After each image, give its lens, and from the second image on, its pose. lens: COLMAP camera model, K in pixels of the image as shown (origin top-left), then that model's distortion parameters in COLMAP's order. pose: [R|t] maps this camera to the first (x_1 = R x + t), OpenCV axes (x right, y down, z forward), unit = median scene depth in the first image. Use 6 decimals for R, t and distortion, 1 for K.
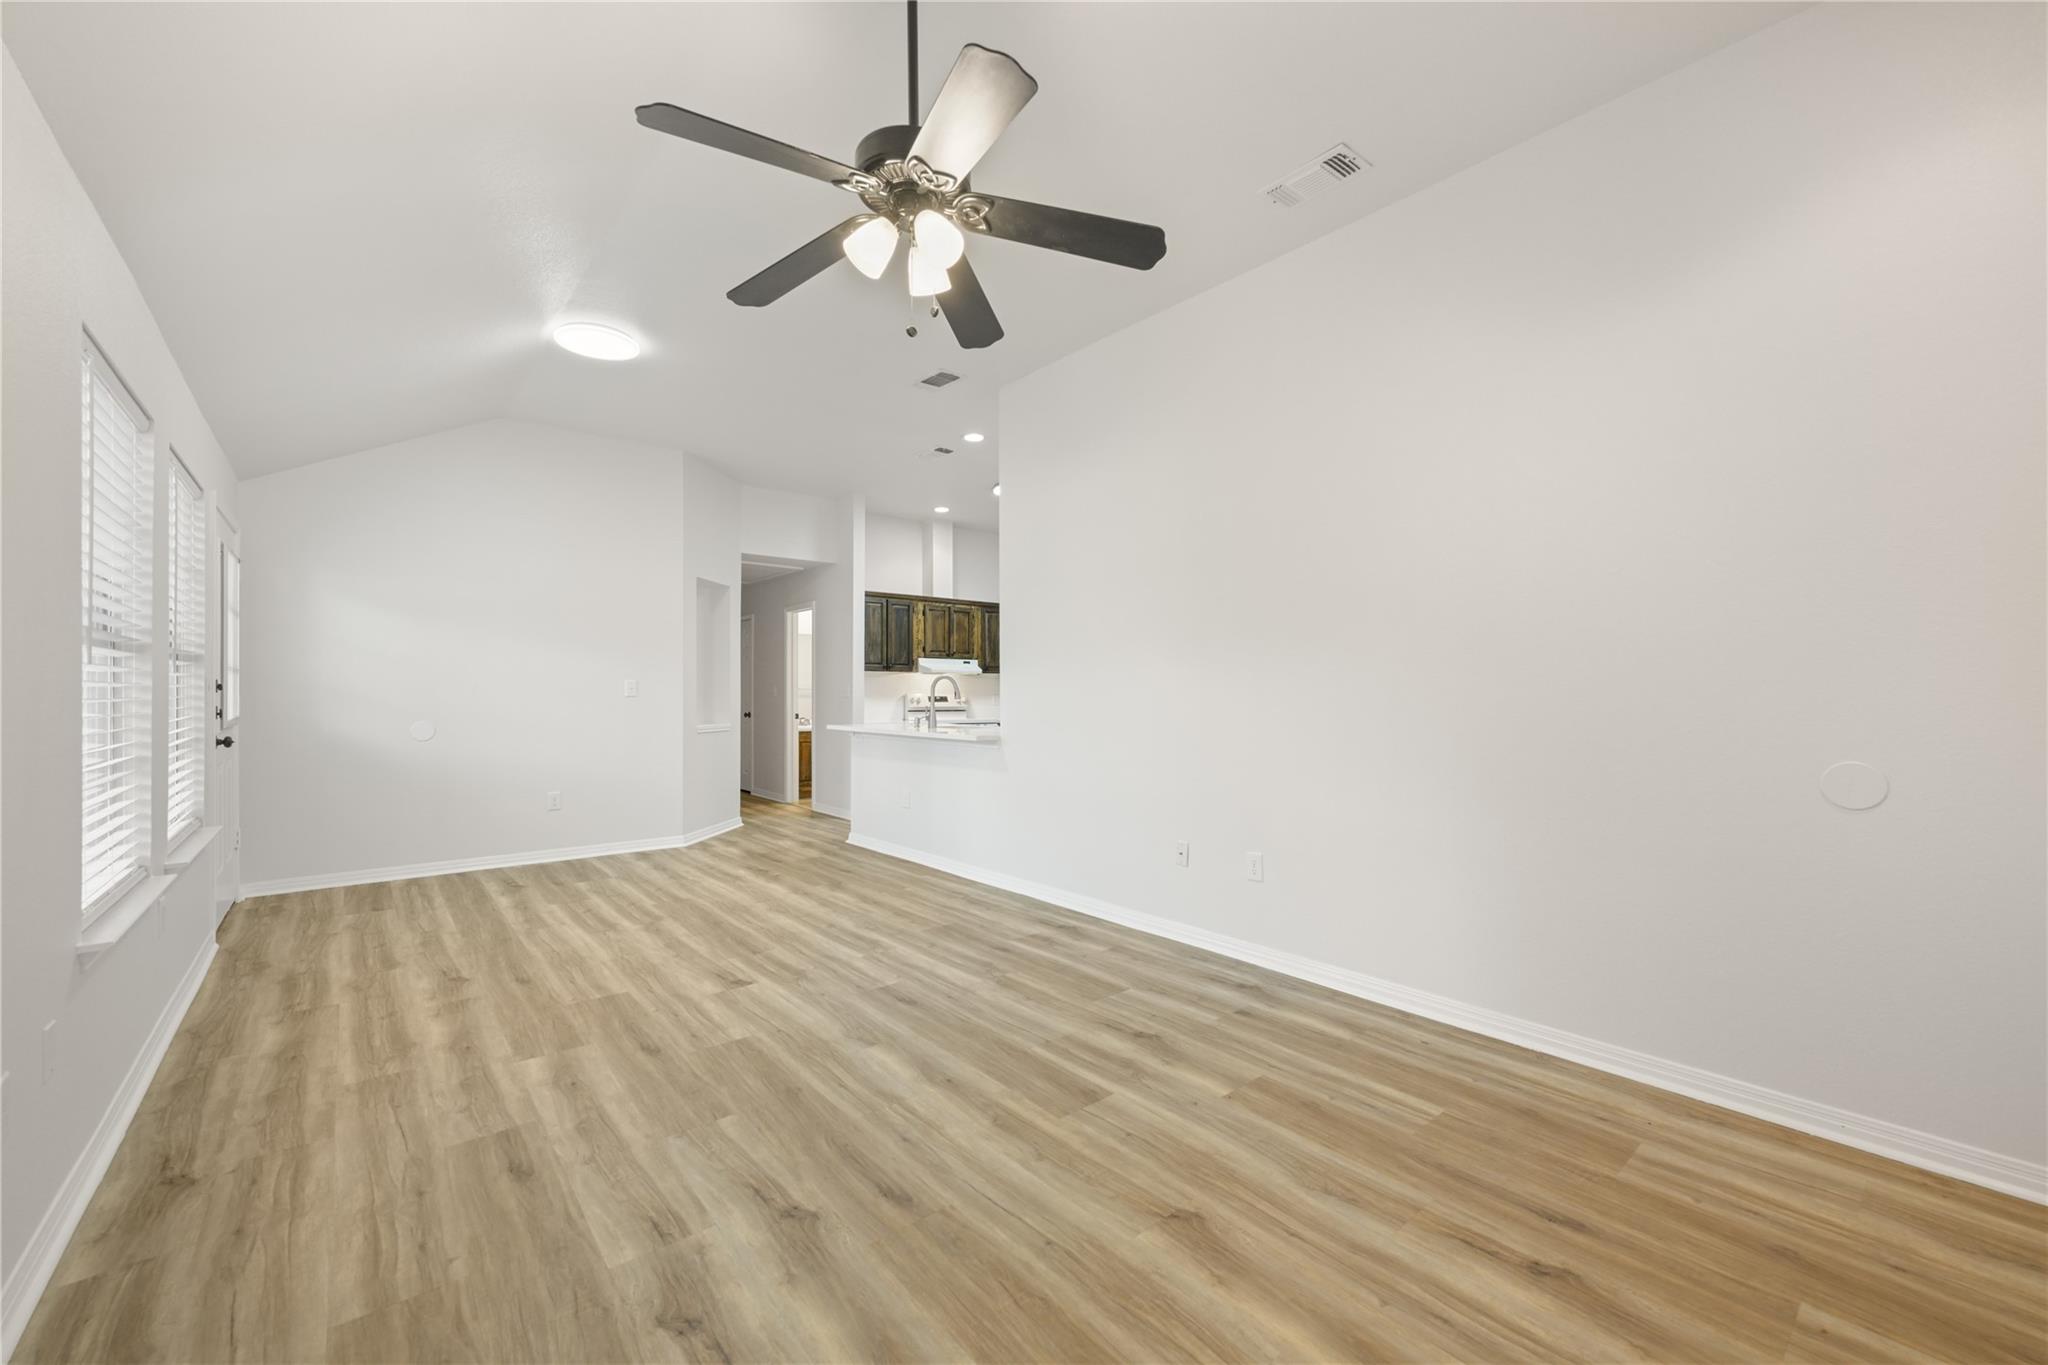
lens RADIAL K [[805.2, 0, 1025.5], [0, 805.2, 691.5], [0, 0, 1]] dist [0.000113, 0.000037]
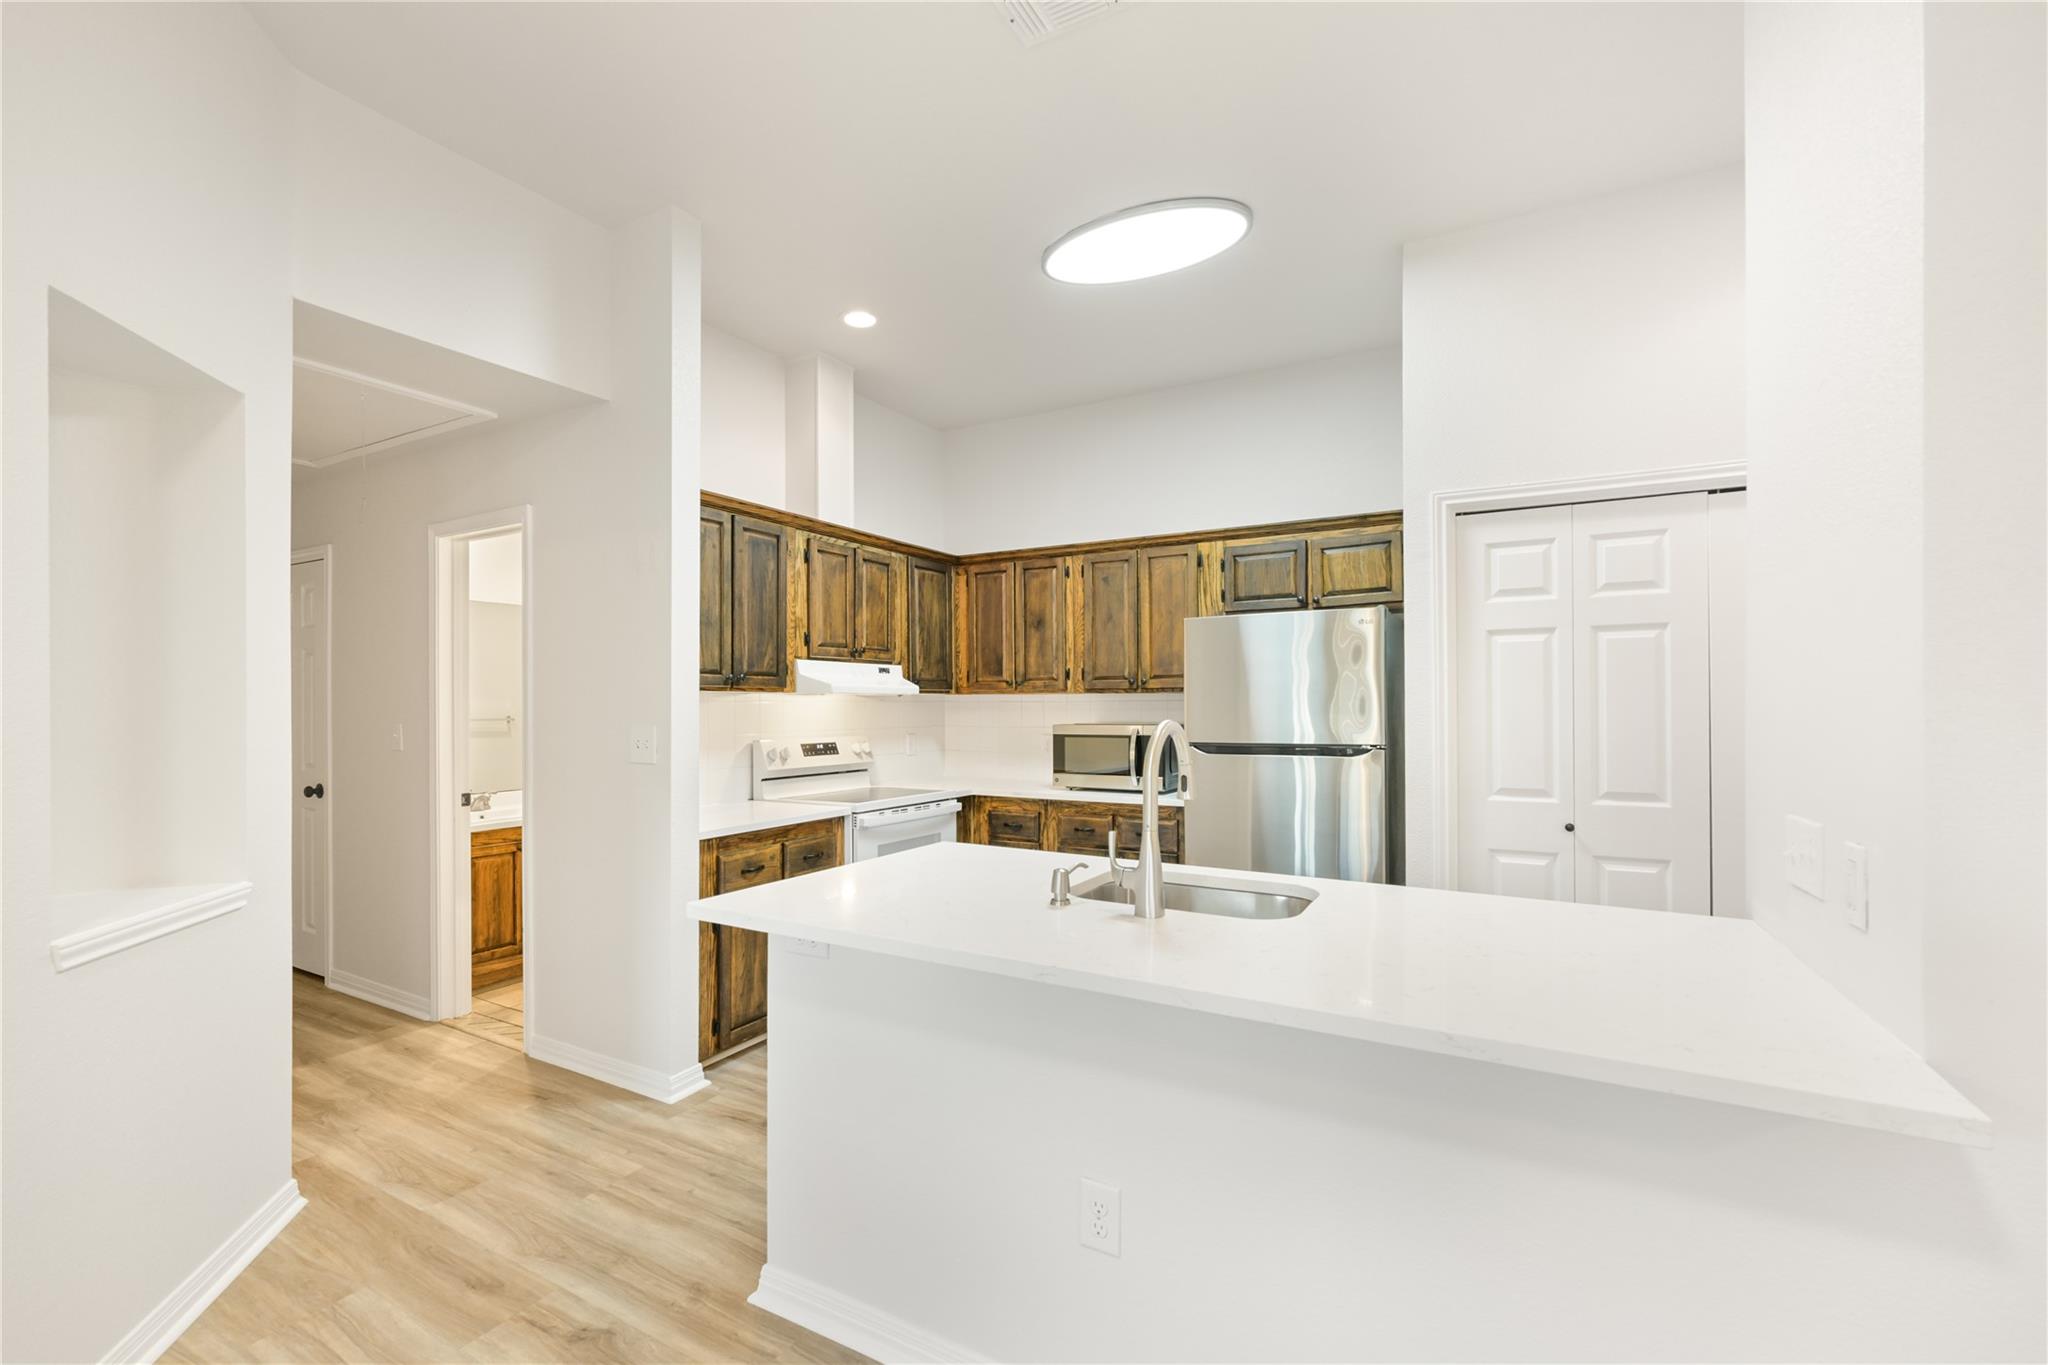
lens RADIAL K [[870.5, 0, 1015.5], [0, 870.5, 709.6], [0, 0, 1]] dist [0.009810, 0.001710]
pose [[0.937744, -0.003414, 0.347311, -0.453476], [-0.000180, 0.999947, 0.010317, -0.046953], [-0.347327, -0.009737, 0.937693, 1.258438]]
